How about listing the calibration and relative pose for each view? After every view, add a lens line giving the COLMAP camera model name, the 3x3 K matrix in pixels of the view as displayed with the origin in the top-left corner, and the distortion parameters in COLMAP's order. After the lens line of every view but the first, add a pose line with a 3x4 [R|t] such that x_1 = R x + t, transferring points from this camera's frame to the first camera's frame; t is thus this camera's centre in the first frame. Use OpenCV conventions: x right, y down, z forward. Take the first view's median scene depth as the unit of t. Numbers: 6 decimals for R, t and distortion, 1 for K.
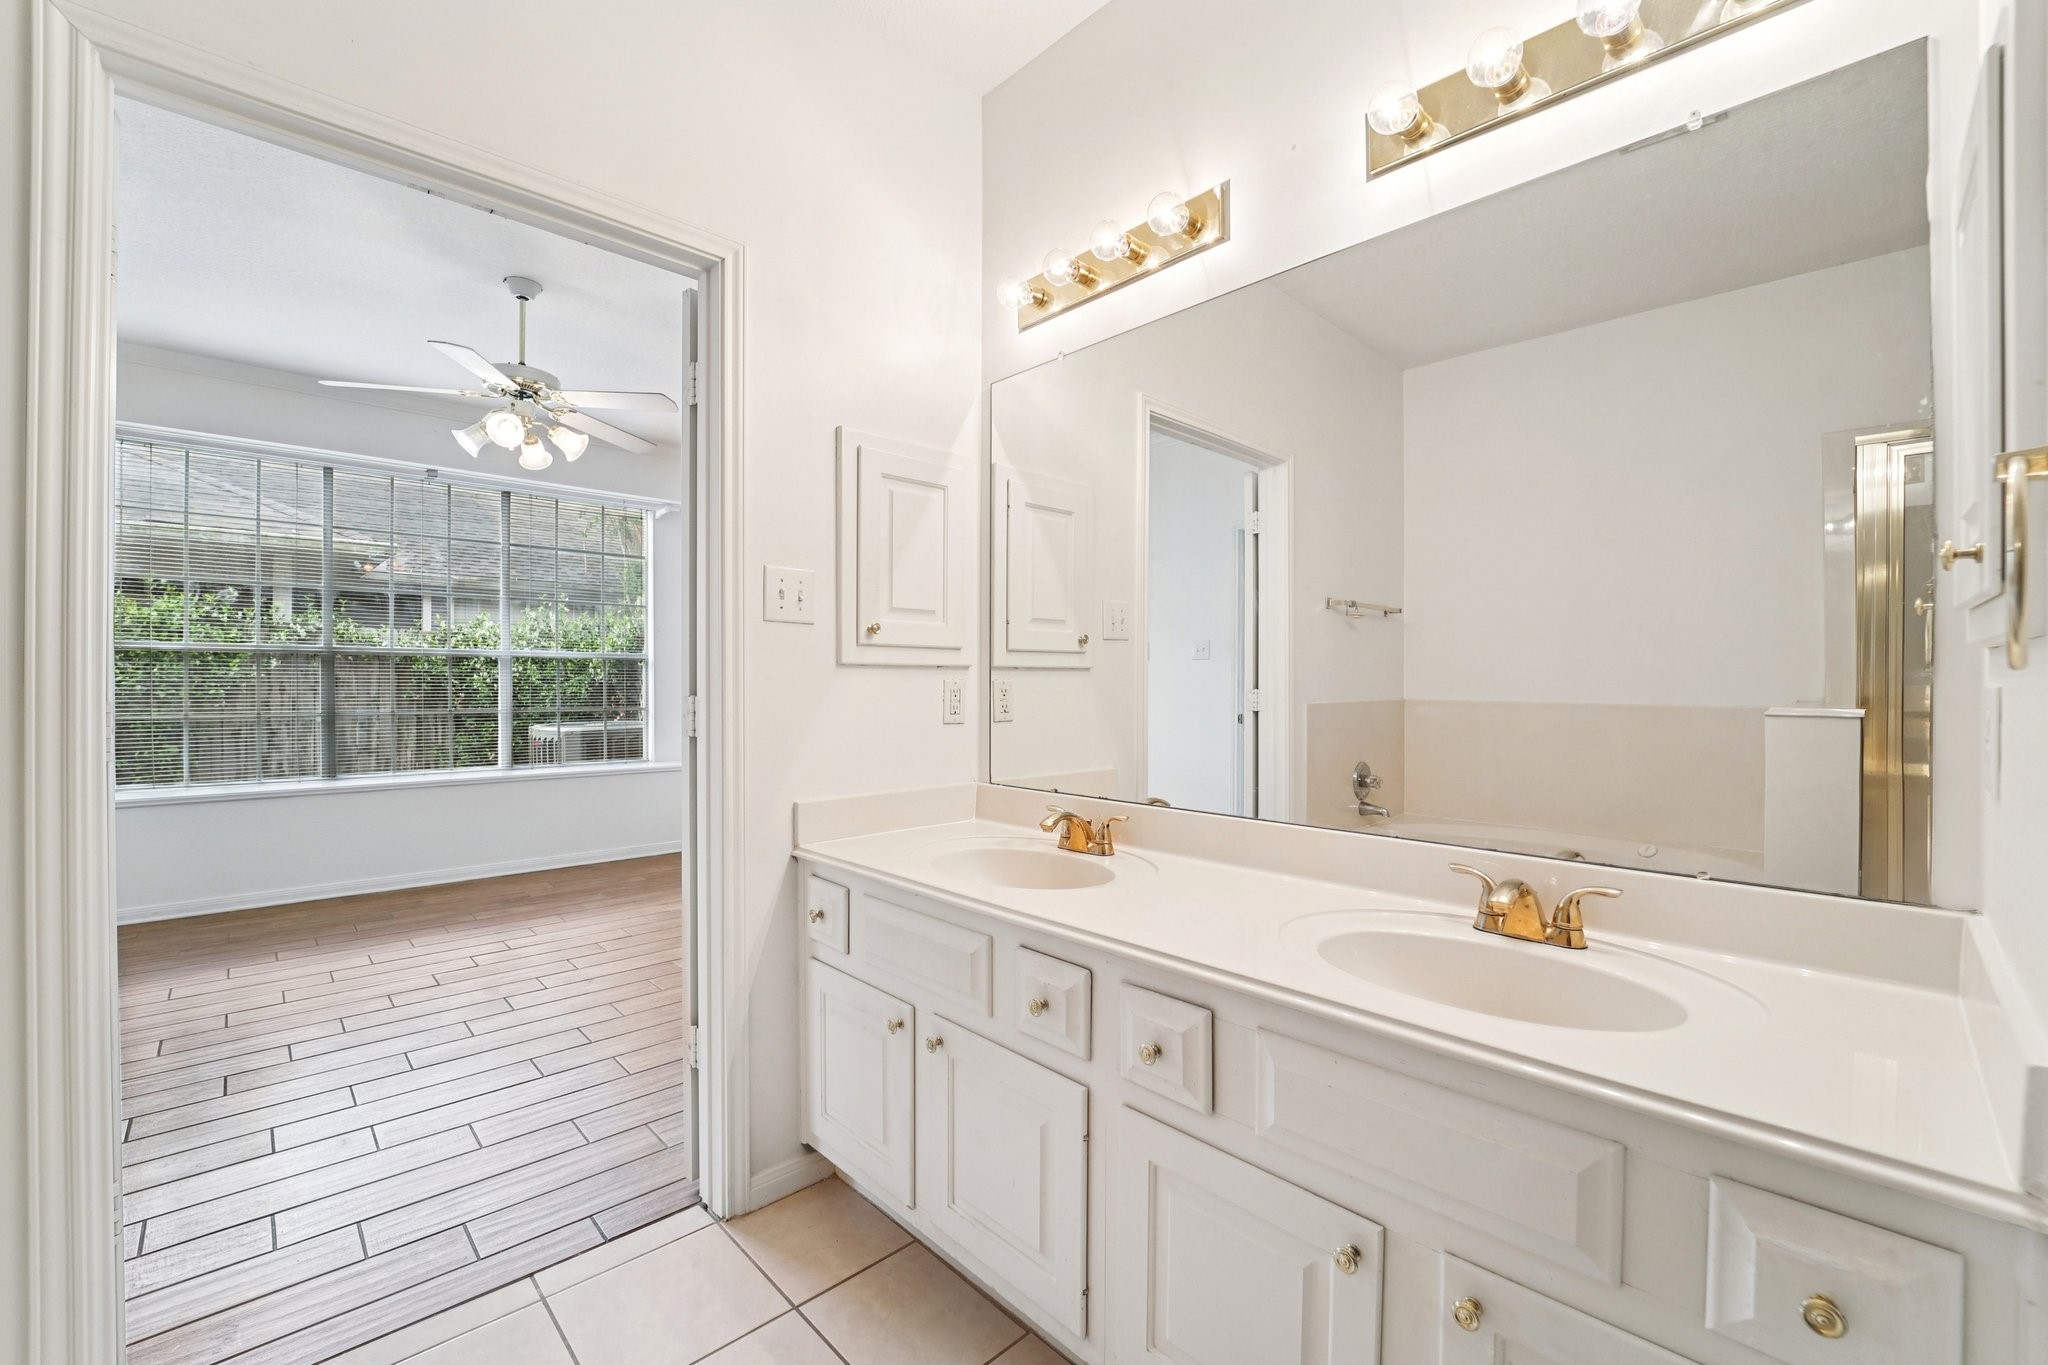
lens RADIAL K [[841.2, 0, 1022.8], [0, 841.2, 687.3], [0, 0, 1]] dist [-0.019381, -0.000487]
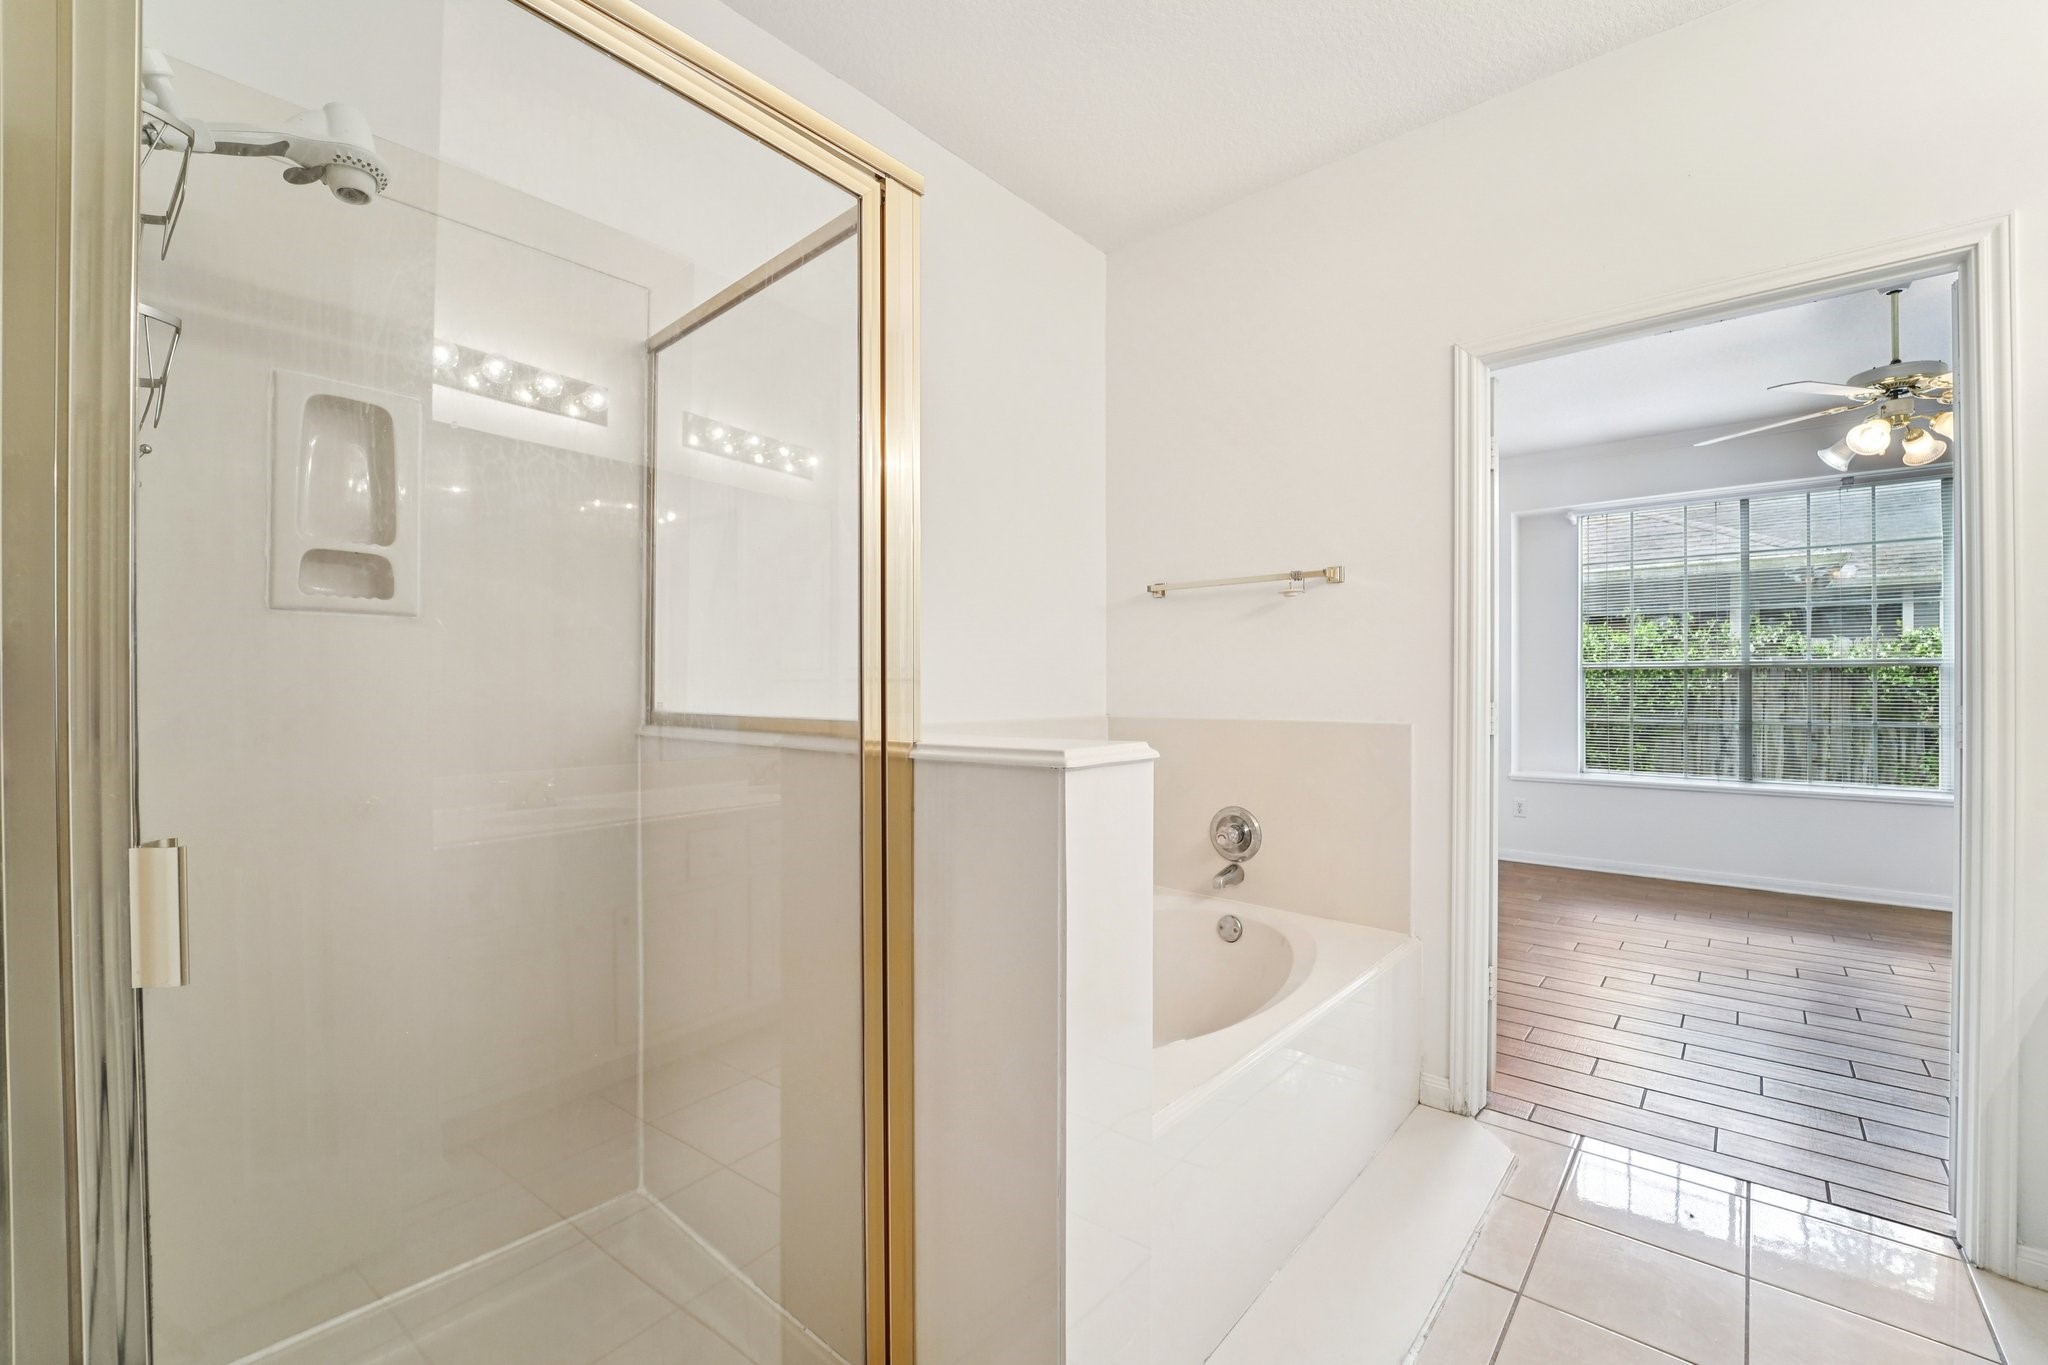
lens RADIAL K [[841.2, 0, 1018.8], [0, 841.2, 691.6], [0, 0, 1]] dist [-0.019381, -0.000487]
pose [[0.087921, -0.001503, -0.996126, 0.176831], [-0.008233, 0.999964, -0.002236, 0.001594], [0.996093, 0.008398, 0.087905, -0.060839]]
